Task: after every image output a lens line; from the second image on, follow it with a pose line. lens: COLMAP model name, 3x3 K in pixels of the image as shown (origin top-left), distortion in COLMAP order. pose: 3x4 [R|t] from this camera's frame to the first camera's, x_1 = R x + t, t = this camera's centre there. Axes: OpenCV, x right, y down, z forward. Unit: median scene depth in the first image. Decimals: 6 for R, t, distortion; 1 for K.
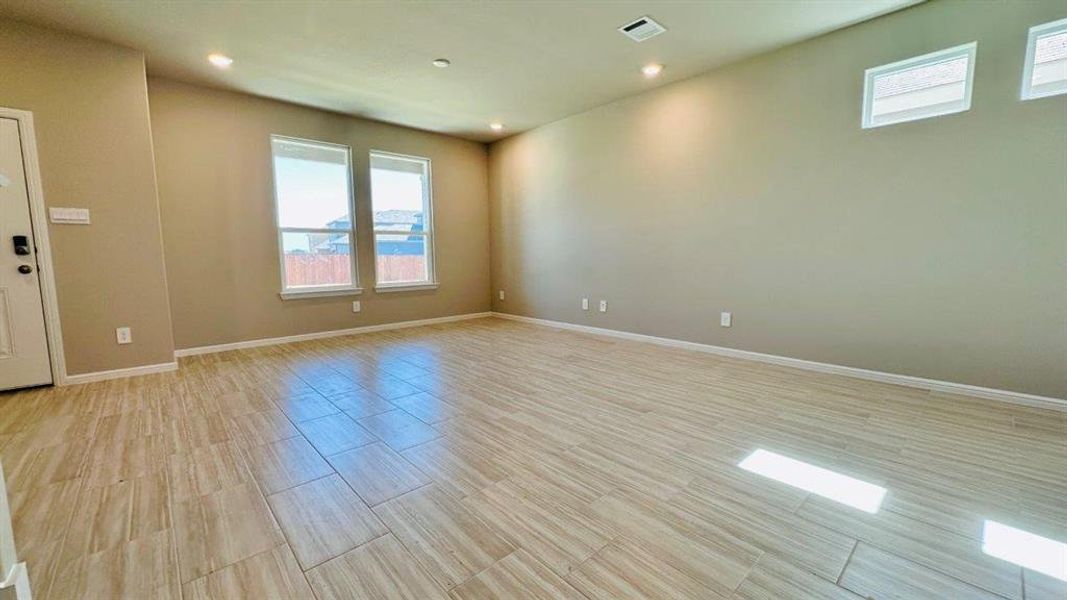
lens RADIAL K [[429.6, 0, 536.3], [0, 429.6, 295.3], [0, 0, 1]] dist [0.002593, -0.000102]
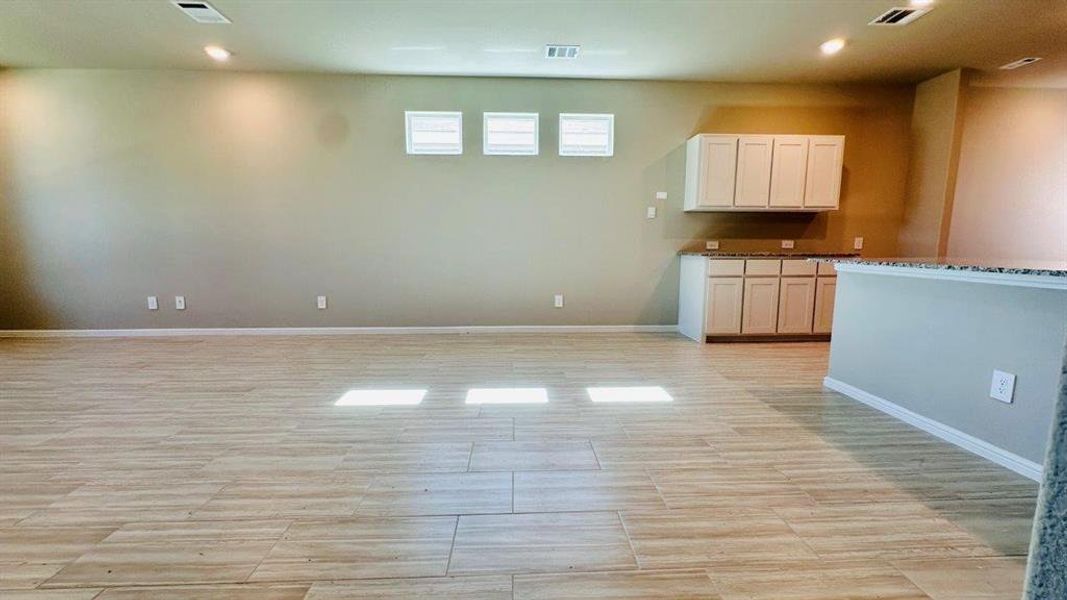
lens RADIAL K [[429.6, 0, 536.3], [0, 429.6, 295.3], [0, 0, 1]] dist [0.002593, -0.000102]
pose [[0.643675, -0.085093, 0.760553, -0.100043], [0.072534, 0.996109, 0.050061, 0.041776], [-0.761853, 0.022943, 0.647343, -0.305035]]
